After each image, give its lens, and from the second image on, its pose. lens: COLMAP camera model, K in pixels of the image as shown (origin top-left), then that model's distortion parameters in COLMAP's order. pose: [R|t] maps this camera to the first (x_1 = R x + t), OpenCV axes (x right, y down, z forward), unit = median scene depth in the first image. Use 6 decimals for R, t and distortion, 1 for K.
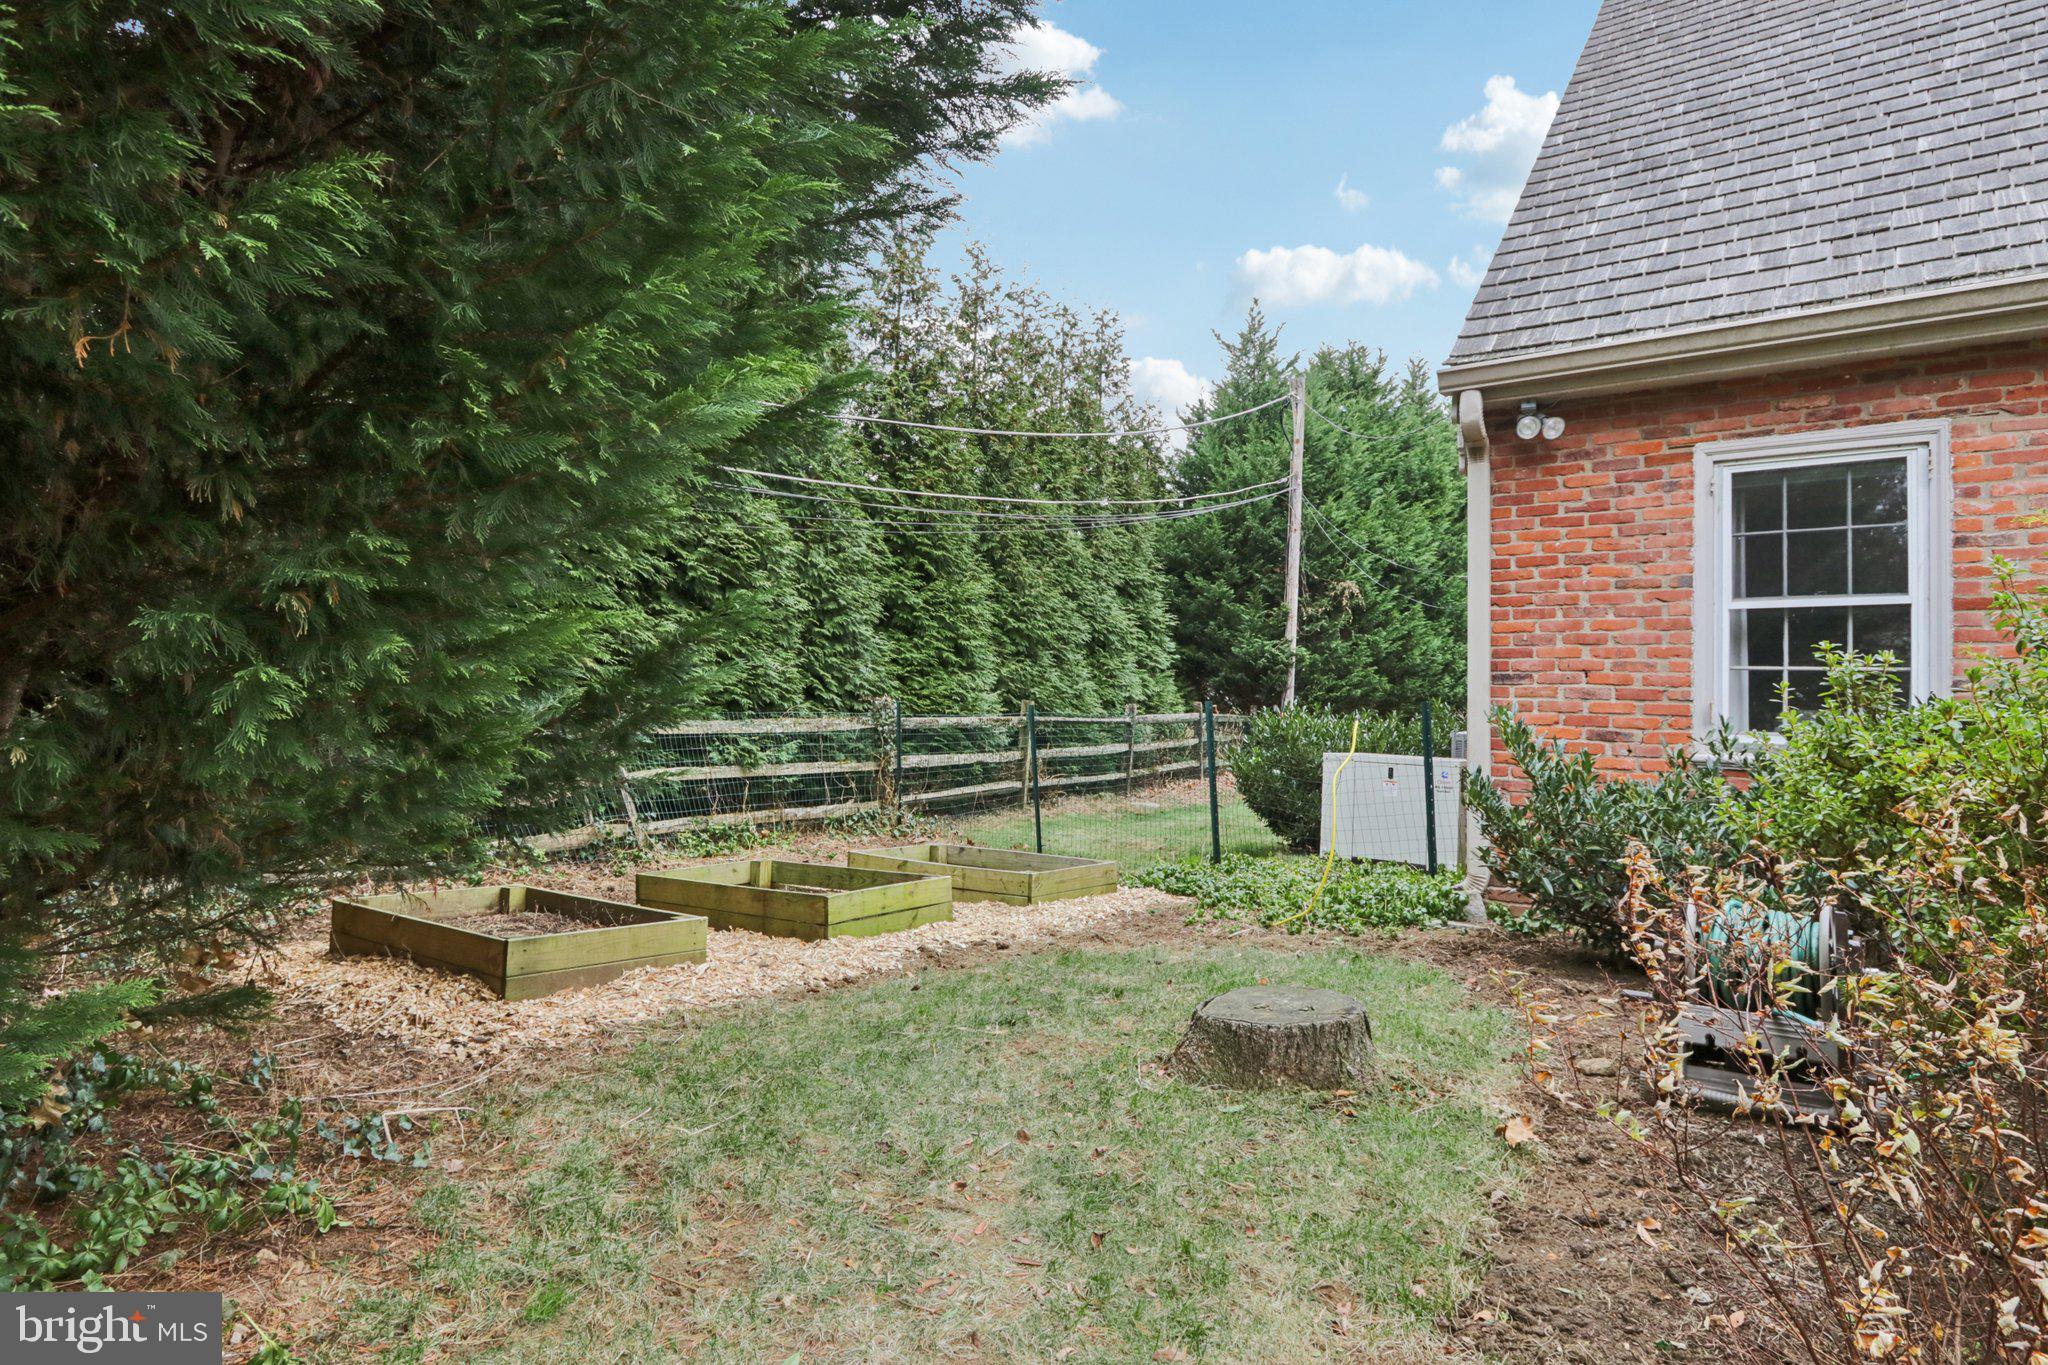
lens RADIAL K [[1091.4, 0, 1026.1], [0, 1091.4, 677.5], [0, 0, 1]] dist [0.002054, -0.000225]
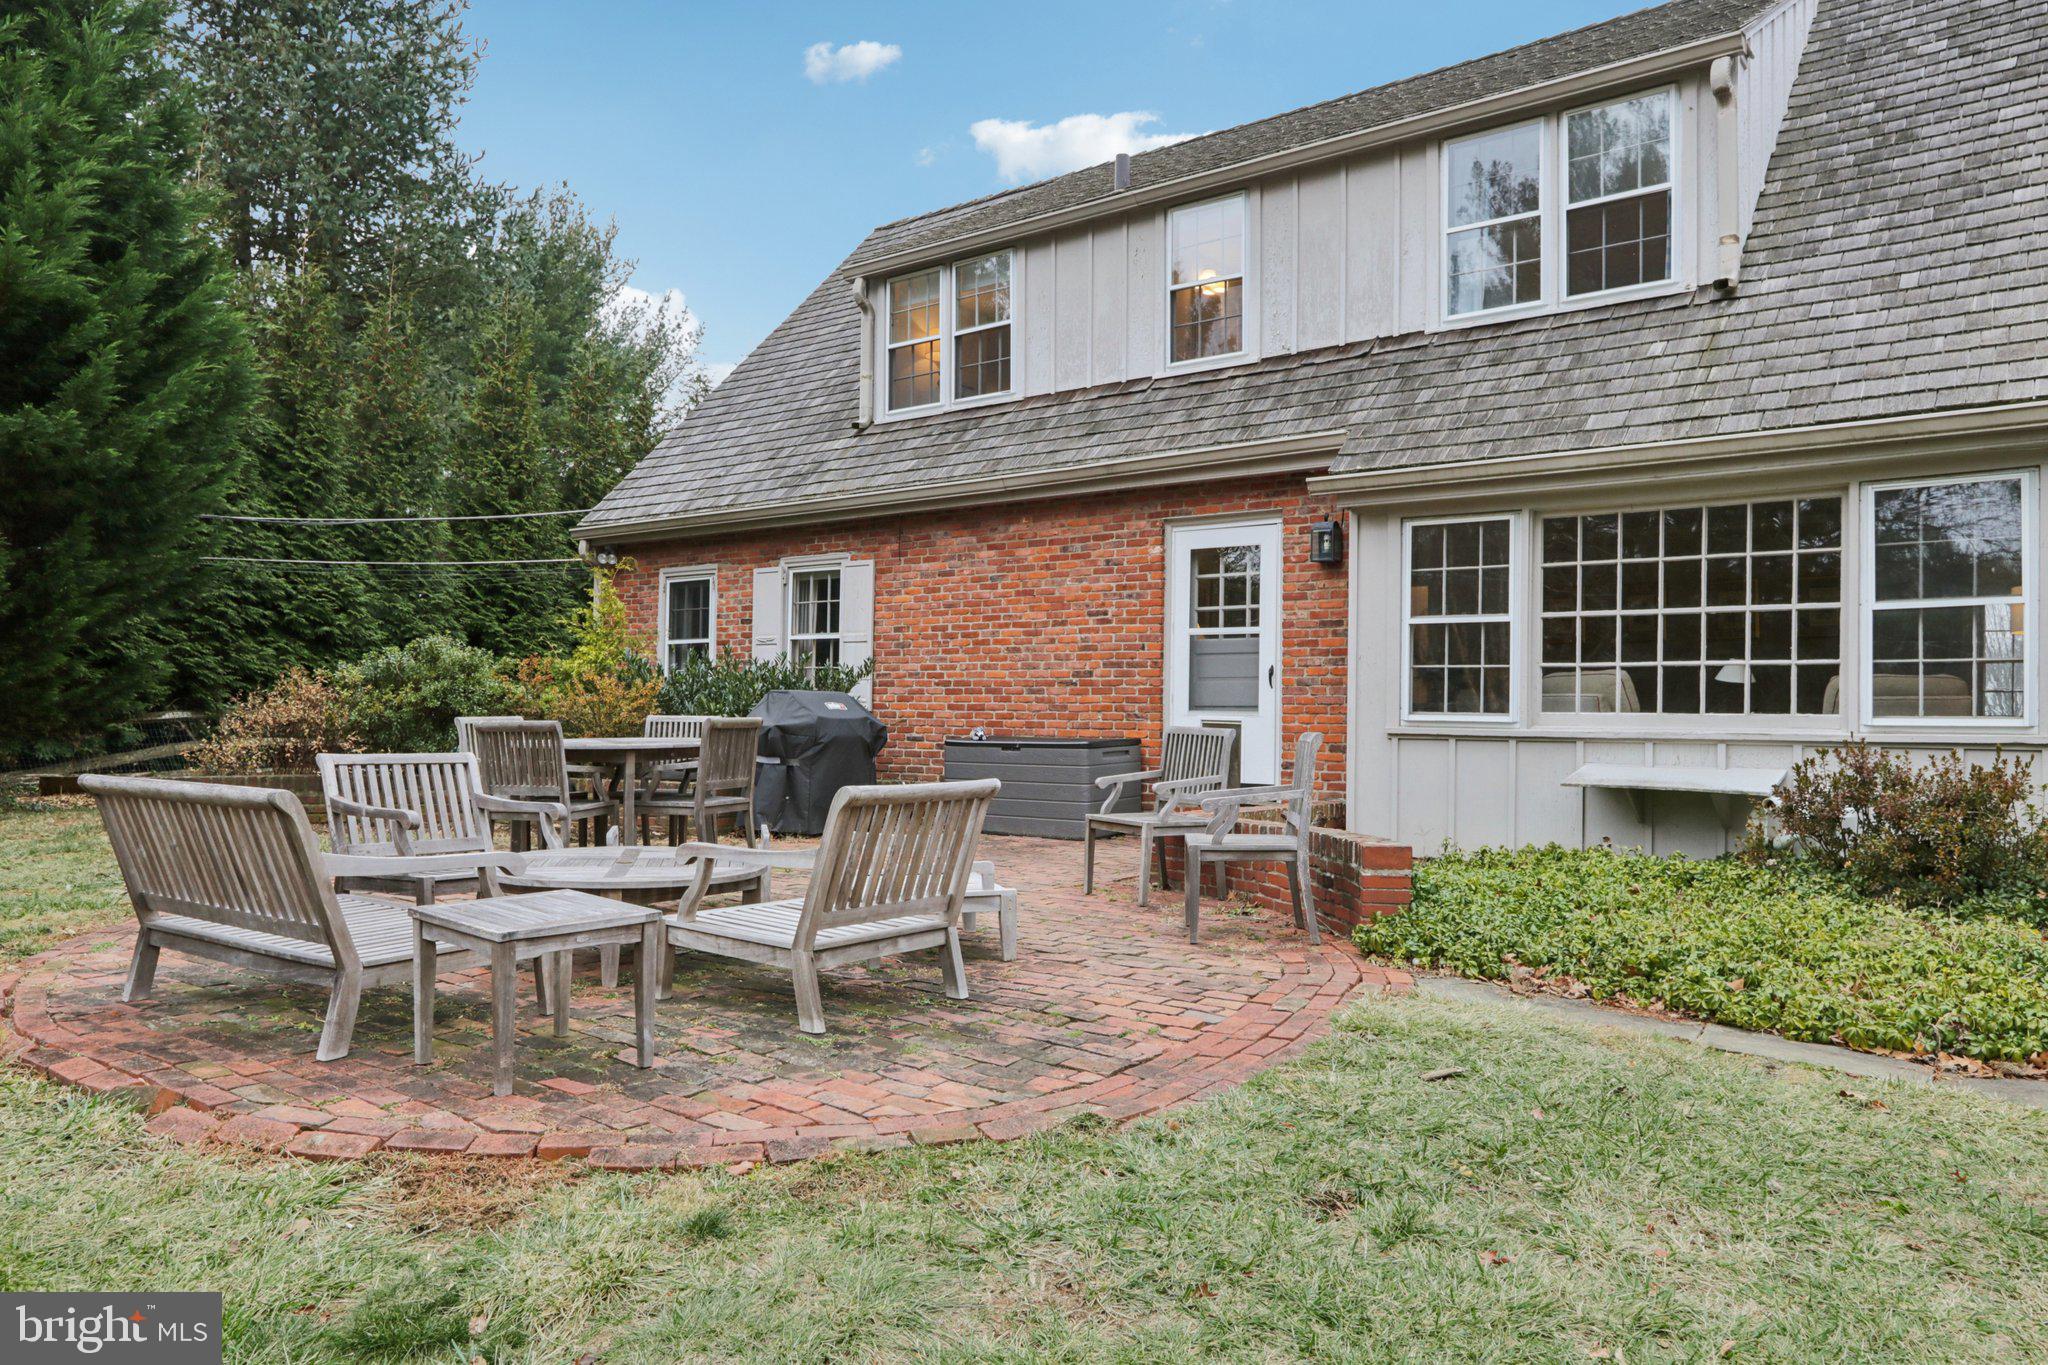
lens RADIAL K [[1423.9, 0, 1015.2], [0, 1423.9, 683.0], [0, 0, 1]] dist [-0.005802, 0.005181]
pose [[0.999915, -0.004608, -0.012185, 0.358072], [0.004424, 0.999876, -0.015082, 0.016293], [0.012253, 0.015027, 0.999812, -0.483913]]
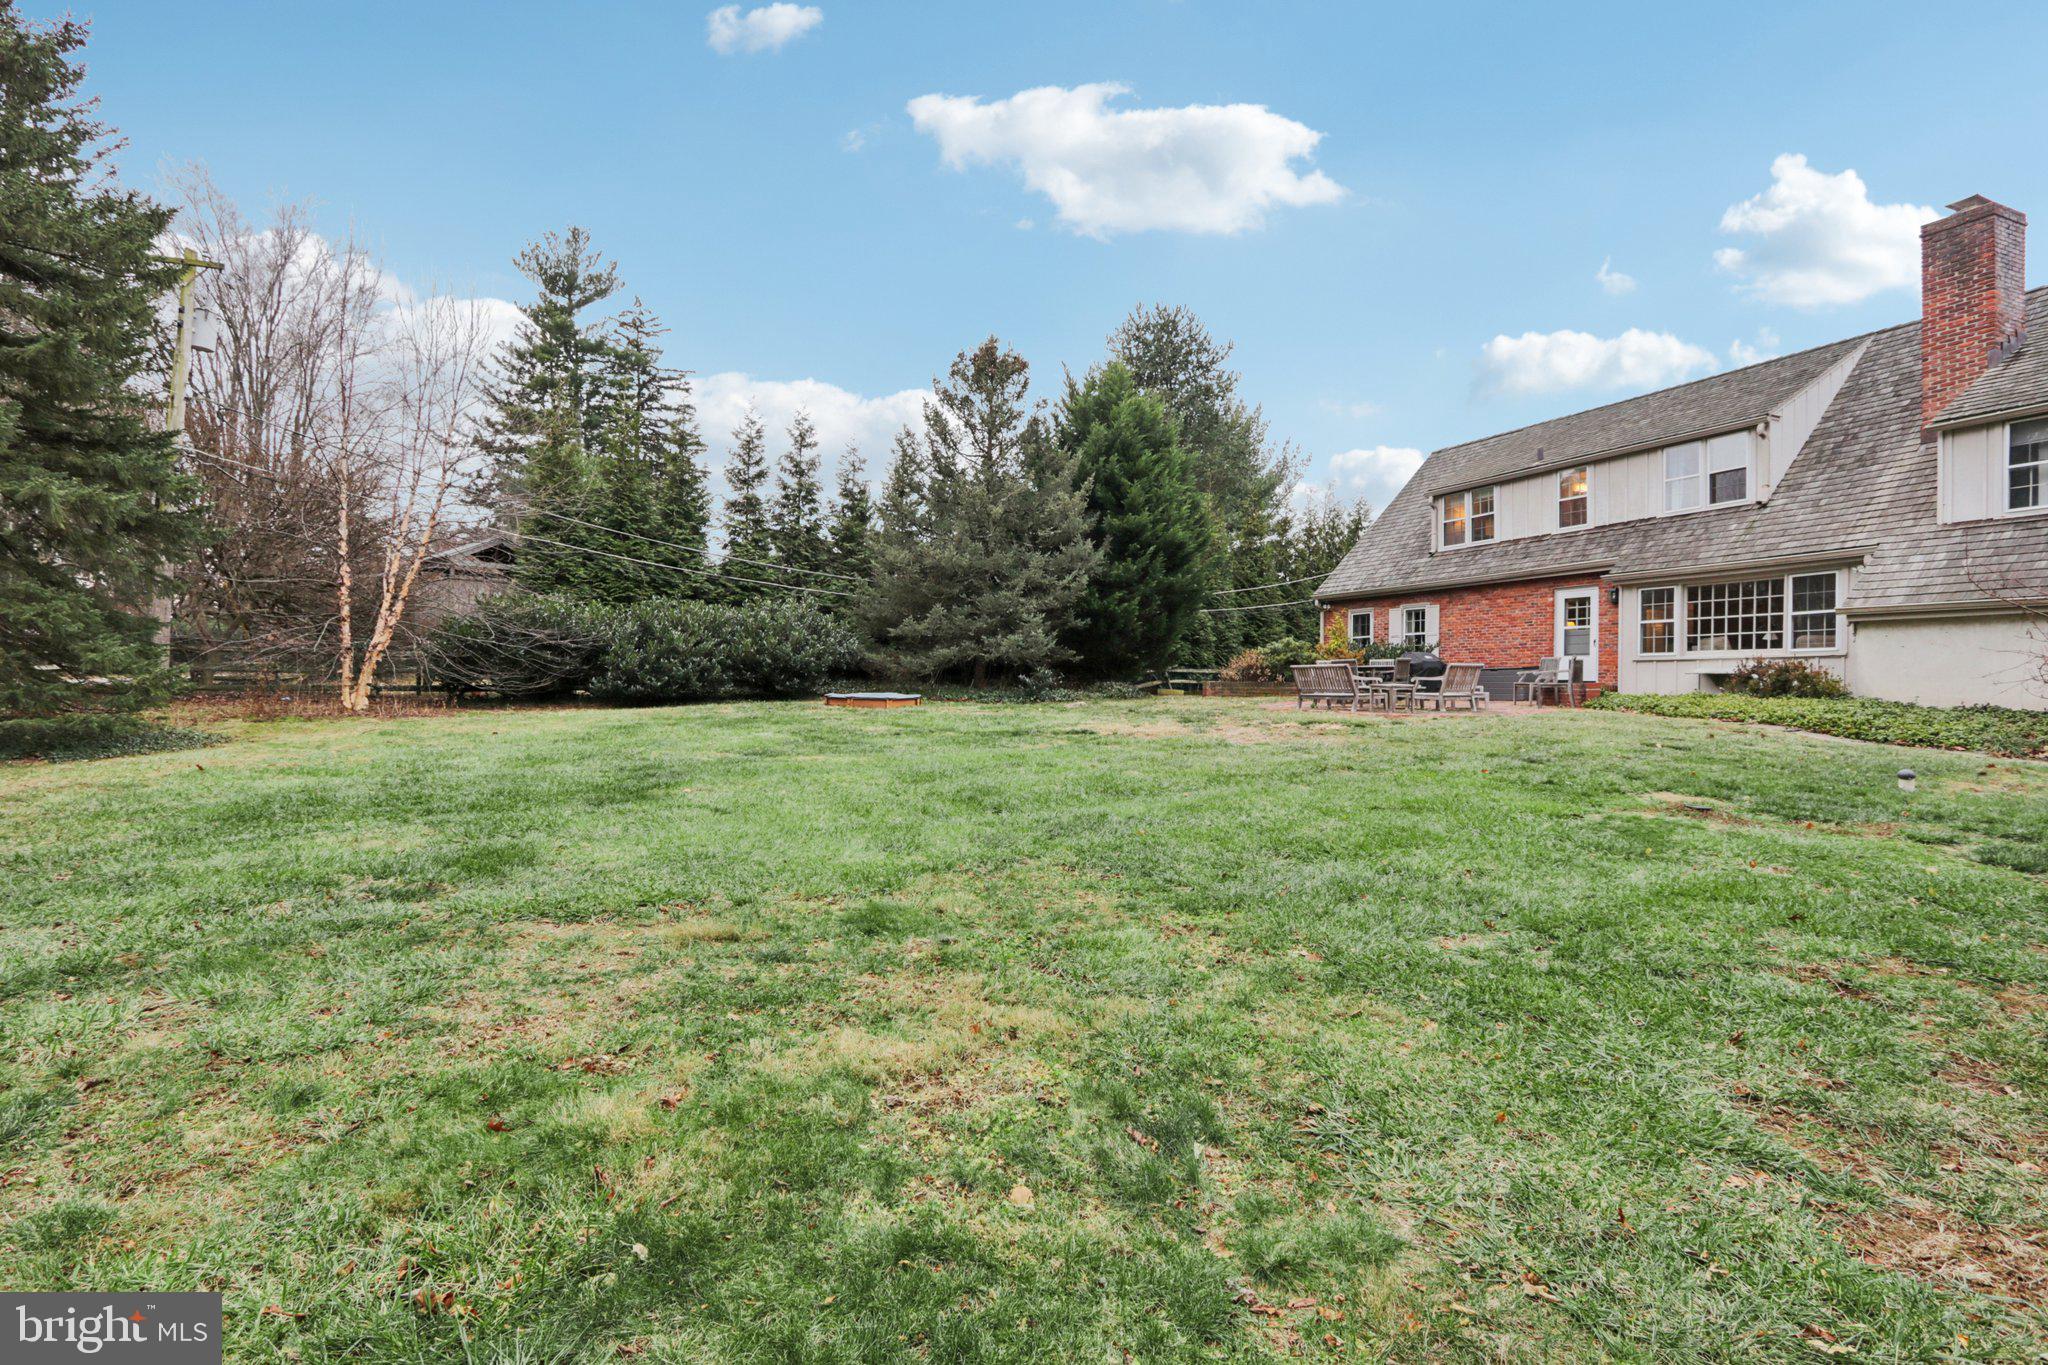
lens RADIAL K [[985.2, 0, 1012.2], [0, 985.2, 686.9], [0, 0, 1]] dist [-0.007839, 0.000390]
pose [[0.880681, -0.012683, -0.473541, 0.395718], [0.014272, 0.999898, -0.000237, 0.044316], [0.473496, -0.006550, 0.880772, -1.160163]]
